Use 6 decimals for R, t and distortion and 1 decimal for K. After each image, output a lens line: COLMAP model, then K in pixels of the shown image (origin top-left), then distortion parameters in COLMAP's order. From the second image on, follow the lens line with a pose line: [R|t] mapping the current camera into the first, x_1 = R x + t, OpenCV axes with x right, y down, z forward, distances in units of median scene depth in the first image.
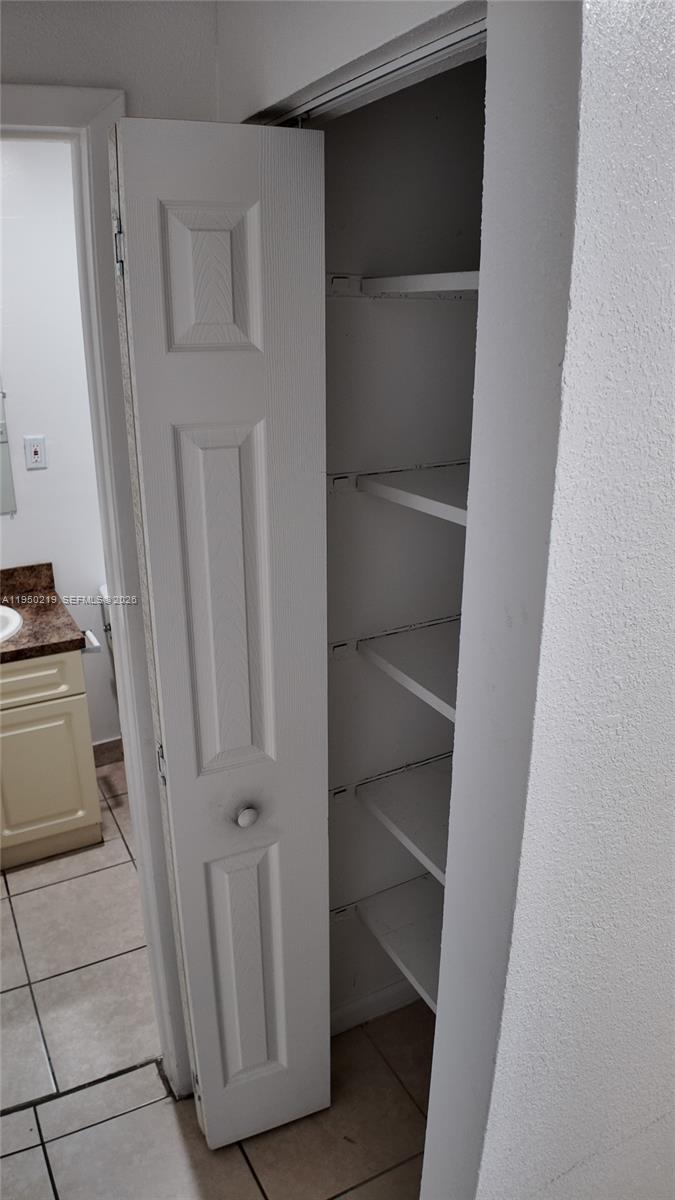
lens RADIAL K [[793.3, 0, 337.5], [0, 793.3, 600.0], [0, 0, 1]] dist [-0.067691, -0.061820]
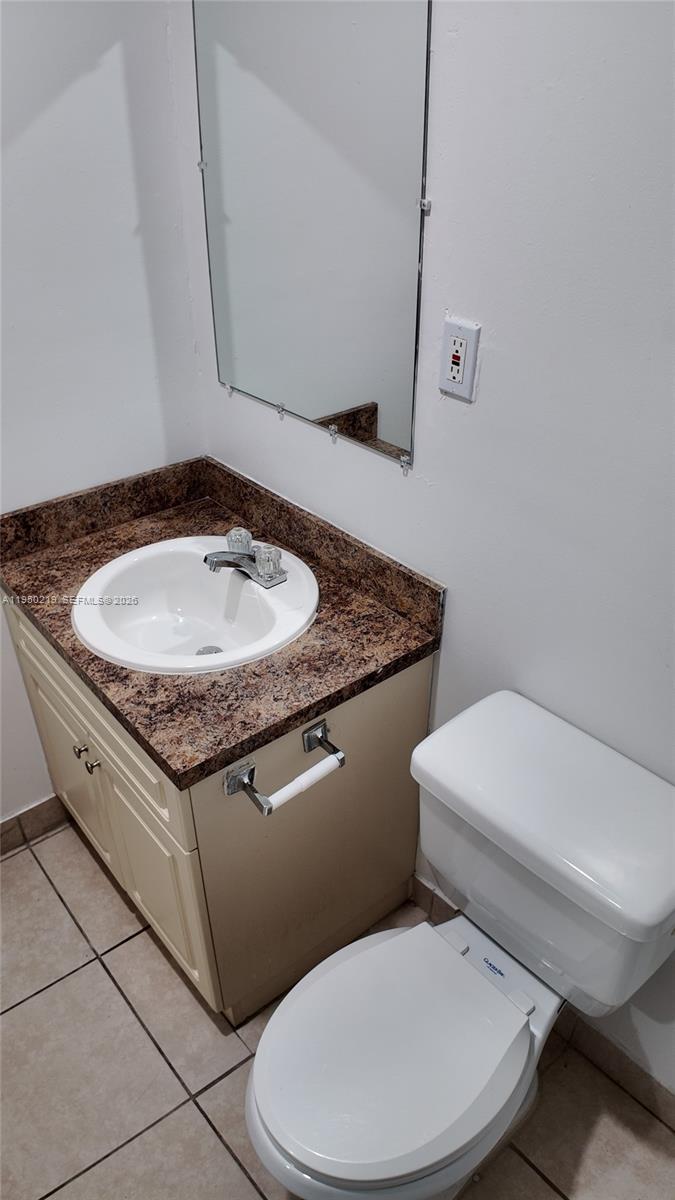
lens RADIAL K [[793.3, 0, 337.5], [0, 793.3, 600.0], [0, 0, 1]] dist [-0.067691, -0.061820]
pose [[0.203843, 0.529853, -0.823228, 0.025794], [-0.330190, 0.828822, 0.451694, -0.258695], [0.921641, 0.179747, 0.343902, 0.835788]]
